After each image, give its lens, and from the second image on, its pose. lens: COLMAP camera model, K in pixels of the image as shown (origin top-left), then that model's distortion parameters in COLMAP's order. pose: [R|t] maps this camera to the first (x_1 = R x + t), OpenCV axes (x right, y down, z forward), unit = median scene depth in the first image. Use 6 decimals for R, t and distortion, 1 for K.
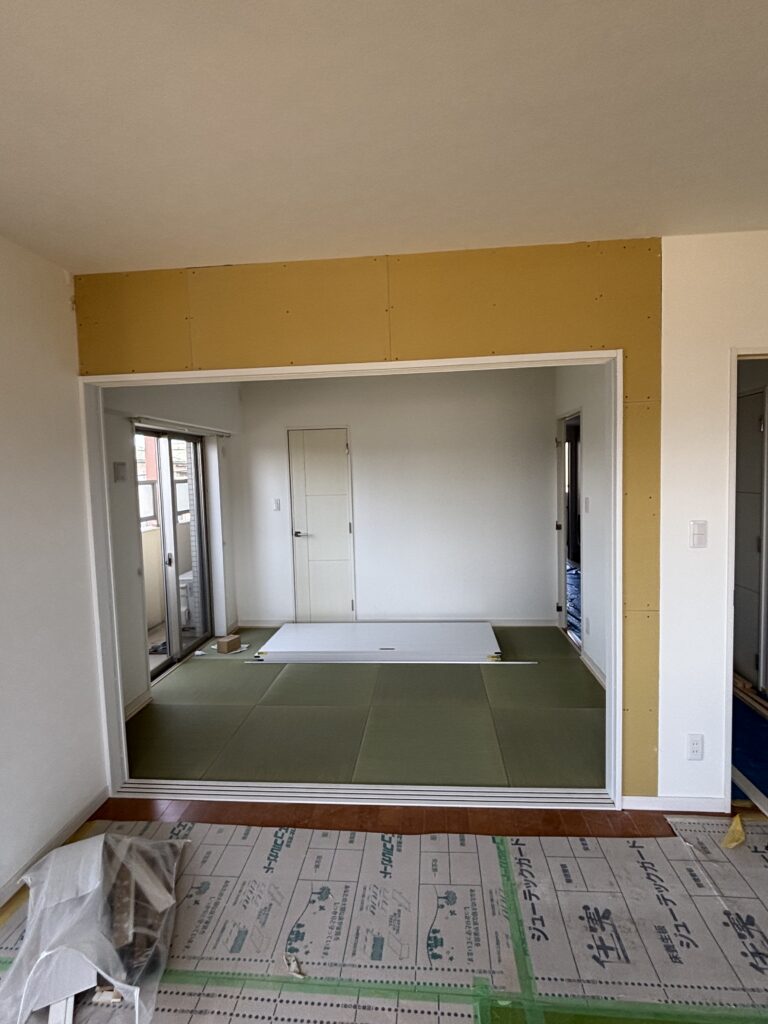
lens RADIAL K [[539.8, 0, 384.0], [0, 539.8, 512.0], [0, 0, 1]] dist [0.002228, 0.000160]
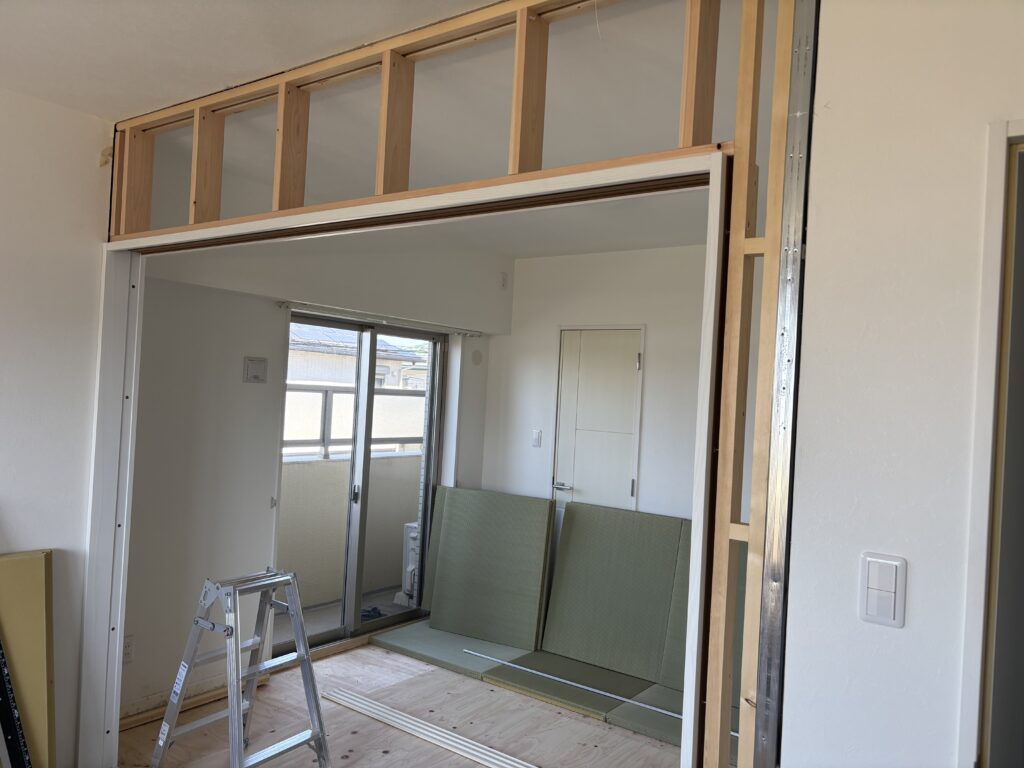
lens RADIAL K [[769.1, 0, 512.0], [0, 769.1, 384.0], [0, 0, 1]] dist [0.056391, -0.066626]
pose [[0.852757, 0.066436, -0.518065, 0.285941], [-0.115228, 0.991369, -0.062537, -0.017887], [0.509439, 0.113025, 0.853052, 0.161892]]
